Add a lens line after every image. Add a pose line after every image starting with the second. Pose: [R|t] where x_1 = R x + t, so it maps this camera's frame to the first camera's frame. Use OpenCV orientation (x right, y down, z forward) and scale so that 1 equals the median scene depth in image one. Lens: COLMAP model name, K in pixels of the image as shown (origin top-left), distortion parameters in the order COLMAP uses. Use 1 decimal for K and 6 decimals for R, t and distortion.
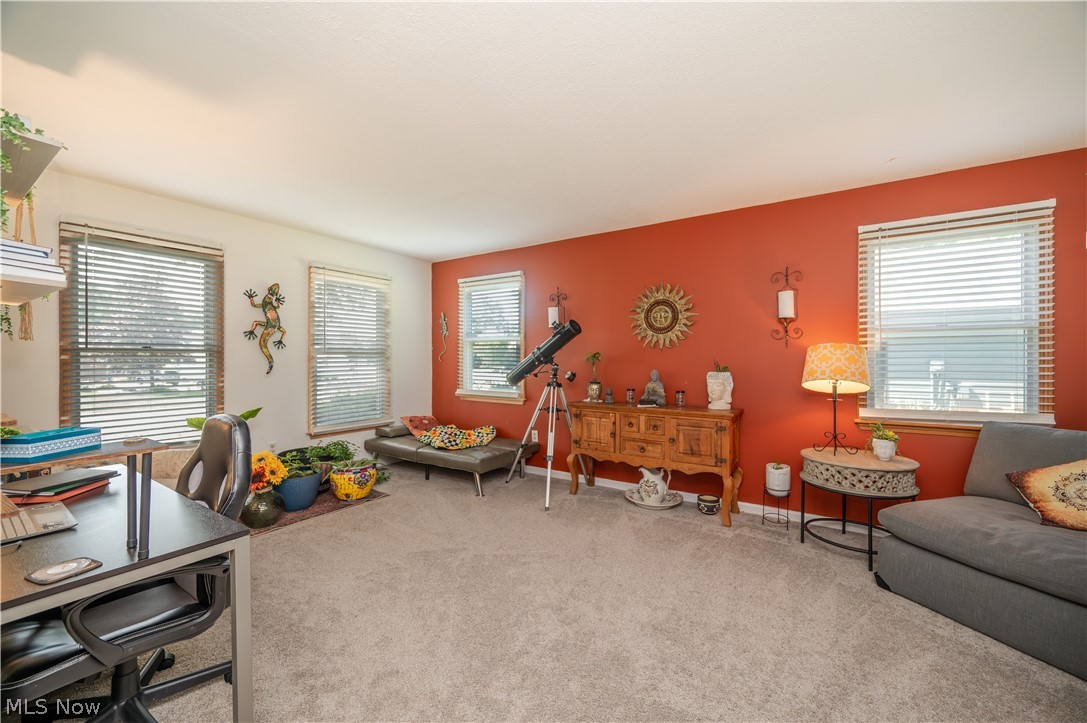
lens RADIAL K [[434.1, 0, 543.5], [0, 434.1, 361.5], [0, 0, 1]] dist [-0.000583, -0.000150]
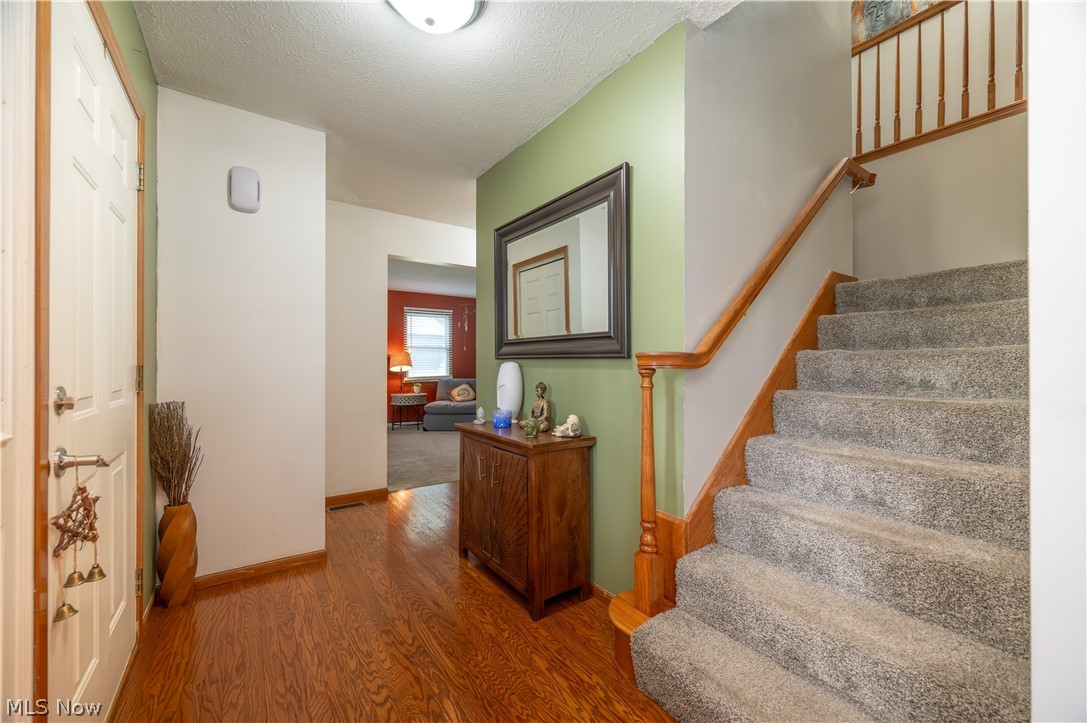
lens RADIAL K [[429.1, 0, 546.0], [0, 429.1, 358.4], [0, 0, 1]] dist [-0.001399, 0.000189]
pose [[0.353846, 0.004510, 0.935293, -1.529299], [0.003667, 0.999974, -0.006209, 0.016683], [-0.935296, 0.005627, 0.353821, -0.777466]]
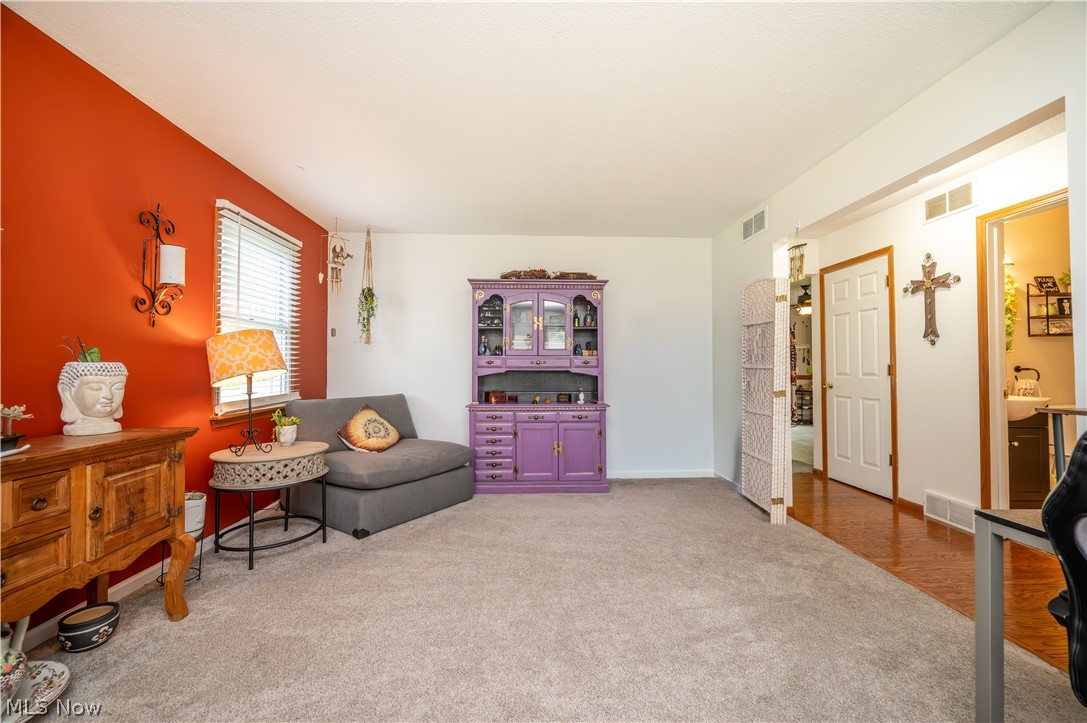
lens RADIAL K [[429.1, 0, 546.0], [0, 429.1, 358.4], [0, 0, 1]] dist [-0.001399, 0.000189]
pose [[-0.589959, 0.017737, 0.807239, -0.414949], [0.004474, 0.999815, -0.018698, 0.039044], [-0.807421, -0.007419, -0.589929, 1.087178]]
